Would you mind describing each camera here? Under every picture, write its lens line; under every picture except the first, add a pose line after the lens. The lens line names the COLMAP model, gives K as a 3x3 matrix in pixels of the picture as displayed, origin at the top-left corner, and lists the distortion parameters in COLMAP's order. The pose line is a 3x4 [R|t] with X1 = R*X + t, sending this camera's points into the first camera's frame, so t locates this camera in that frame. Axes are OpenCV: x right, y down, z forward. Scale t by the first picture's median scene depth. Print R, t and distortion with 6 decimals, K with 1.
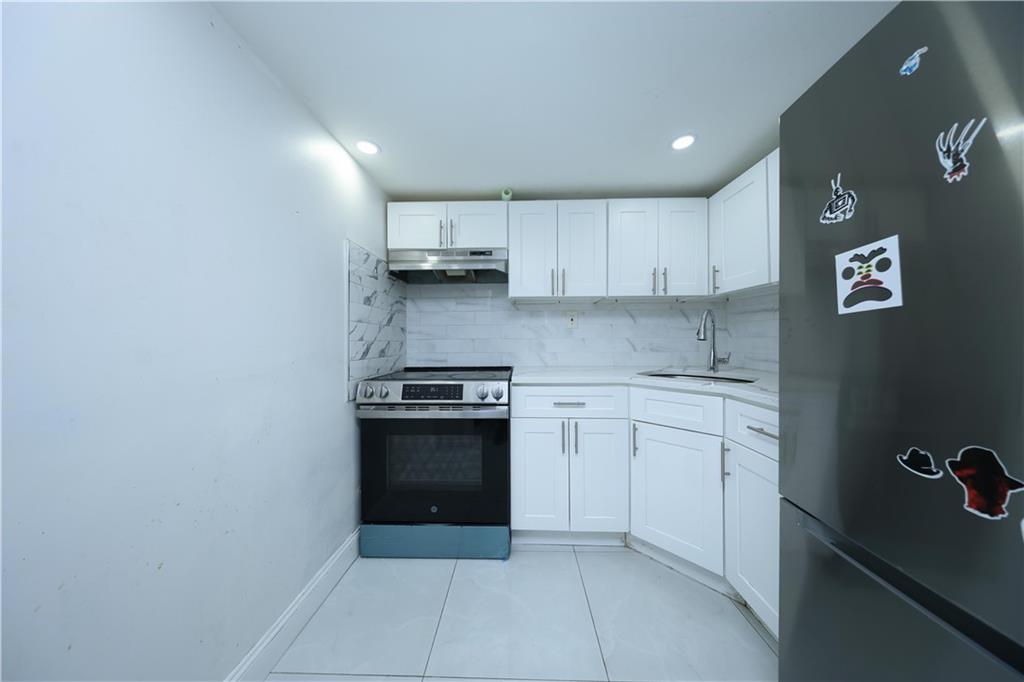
lens RADIAL K [[299.7, 0, 508.3], [0, 299.7, 339.2], [0, 0, 1]] dist [-0.001515, -0.000349]
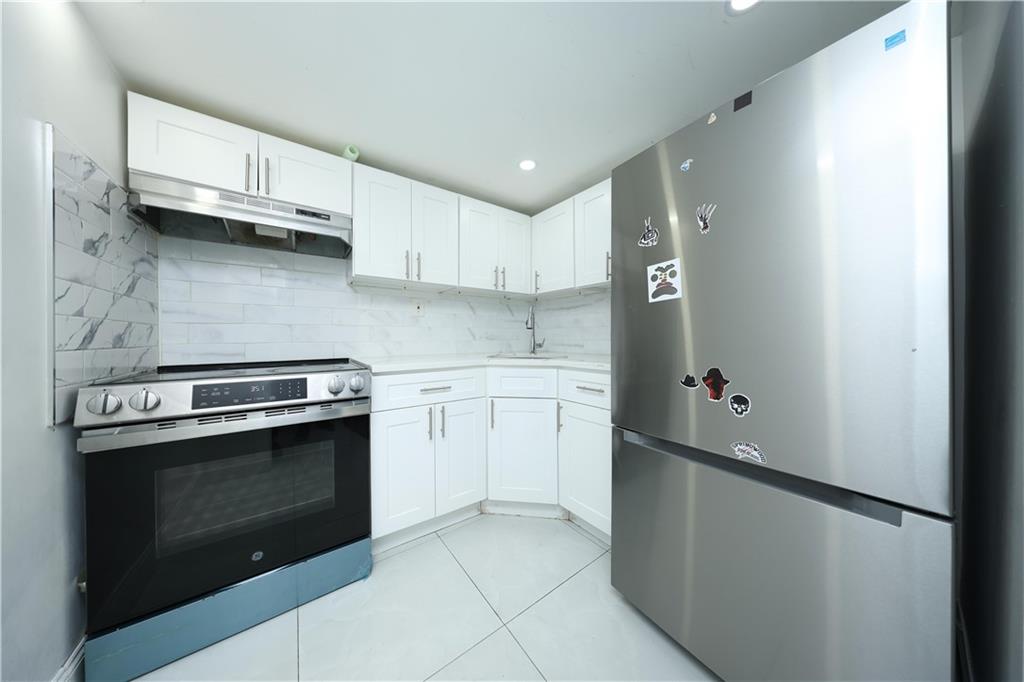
lens RADIAL K [[299.7, 0, 507.8], [0, 299.7, 339.4], [0, 0, 1]] dist [-0.001515, -0.000349]
pose [[0.787790, -0.000442, 0.615944, -0.209136], [-0.002541, 0.999989, 0.003968, 0.045752], [-0.615939, -0.004691, 0.787780, 0.071445]]
